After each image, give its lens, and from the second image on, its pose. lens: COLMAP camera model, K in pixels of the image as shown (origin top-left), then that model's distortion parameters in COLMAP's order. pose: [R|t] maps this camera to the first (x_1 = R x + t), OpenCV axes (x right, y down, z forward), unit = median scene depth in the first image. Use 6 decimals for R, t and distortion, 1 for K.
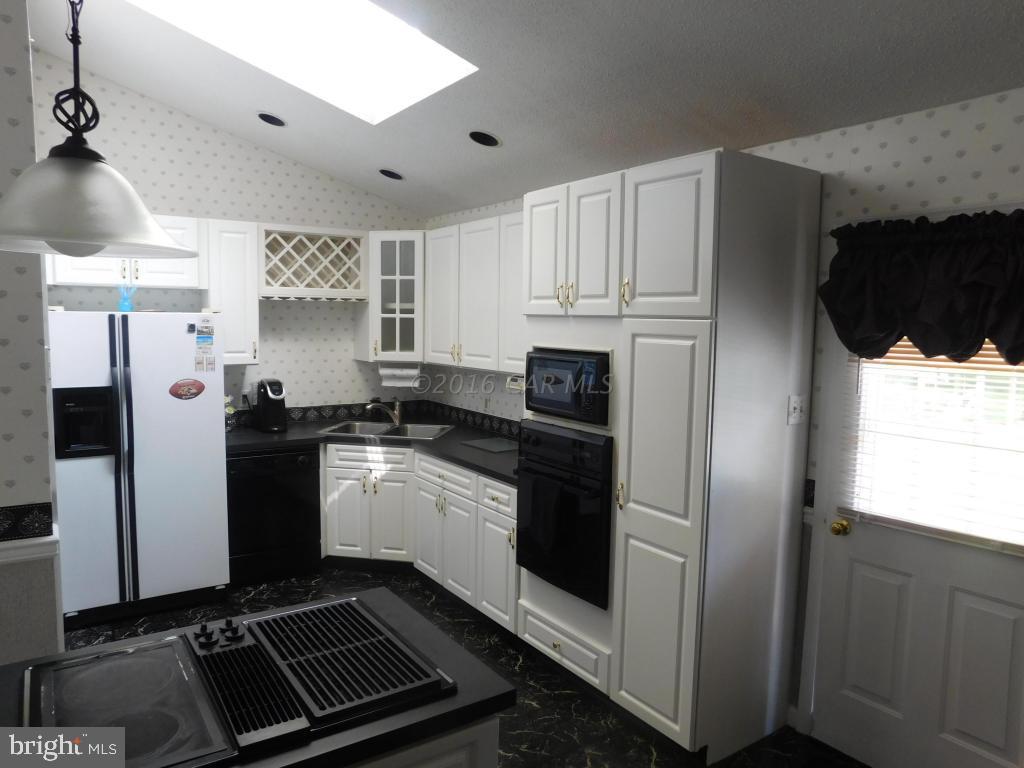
lens RADIAL K [[699.5, 0, 511.5], [0, 699.5, 383.5], [0, 0, 1]] dist [-0.078006, 0.067213]
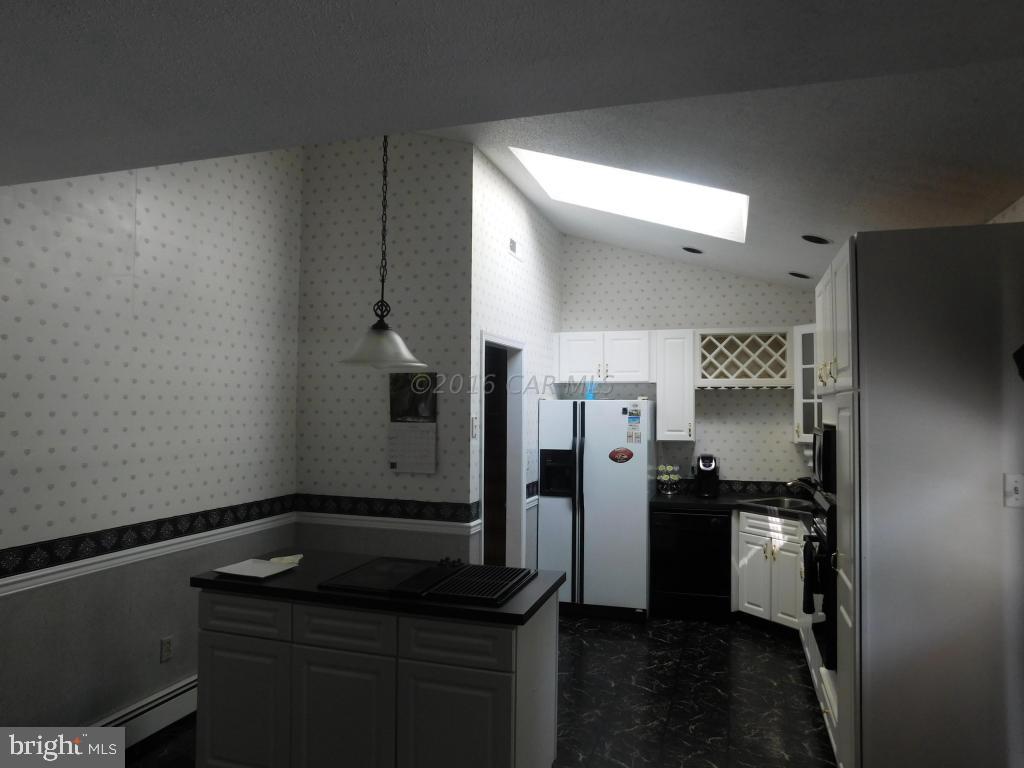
lens RADIAL K [[699.5, 0, 518.3], [0, 699.5, 382.0], [0, 0, 1]] dist [-0.078006, 0.067213]
pose [[0.627390, -0.040296, -0.777662, 0.478451], [-0.069523, 0.991774, -0.107479, 0.026598], [0.775596, 0.121497, 0.619427, -0.035172]]
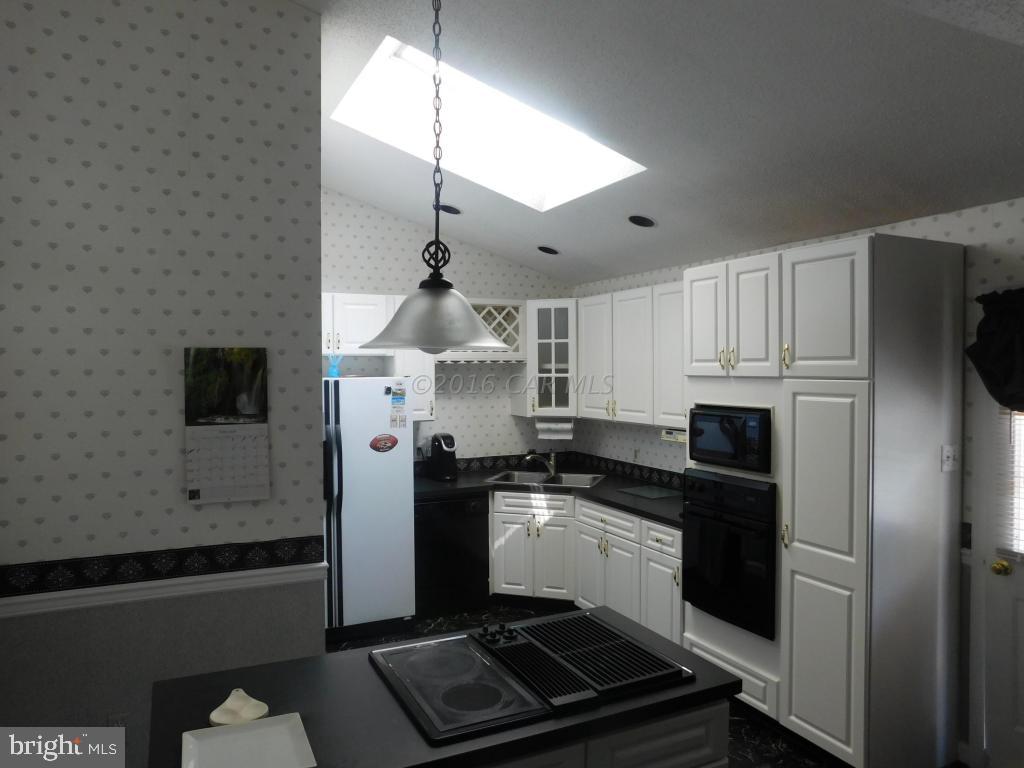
lens RADIAL K [[699.5, 0, 514.6], [0, 699.5, 384.1], [0, 0, 1]] dist [-0.078006, 0.067213]
pose [[0.989305, -0.018033, -0.144742, -0.079644], [0.007718, 0.997410, -0.071507, -0.005206], [0.145656, 0.069625, 0.986882, -0.130094]]
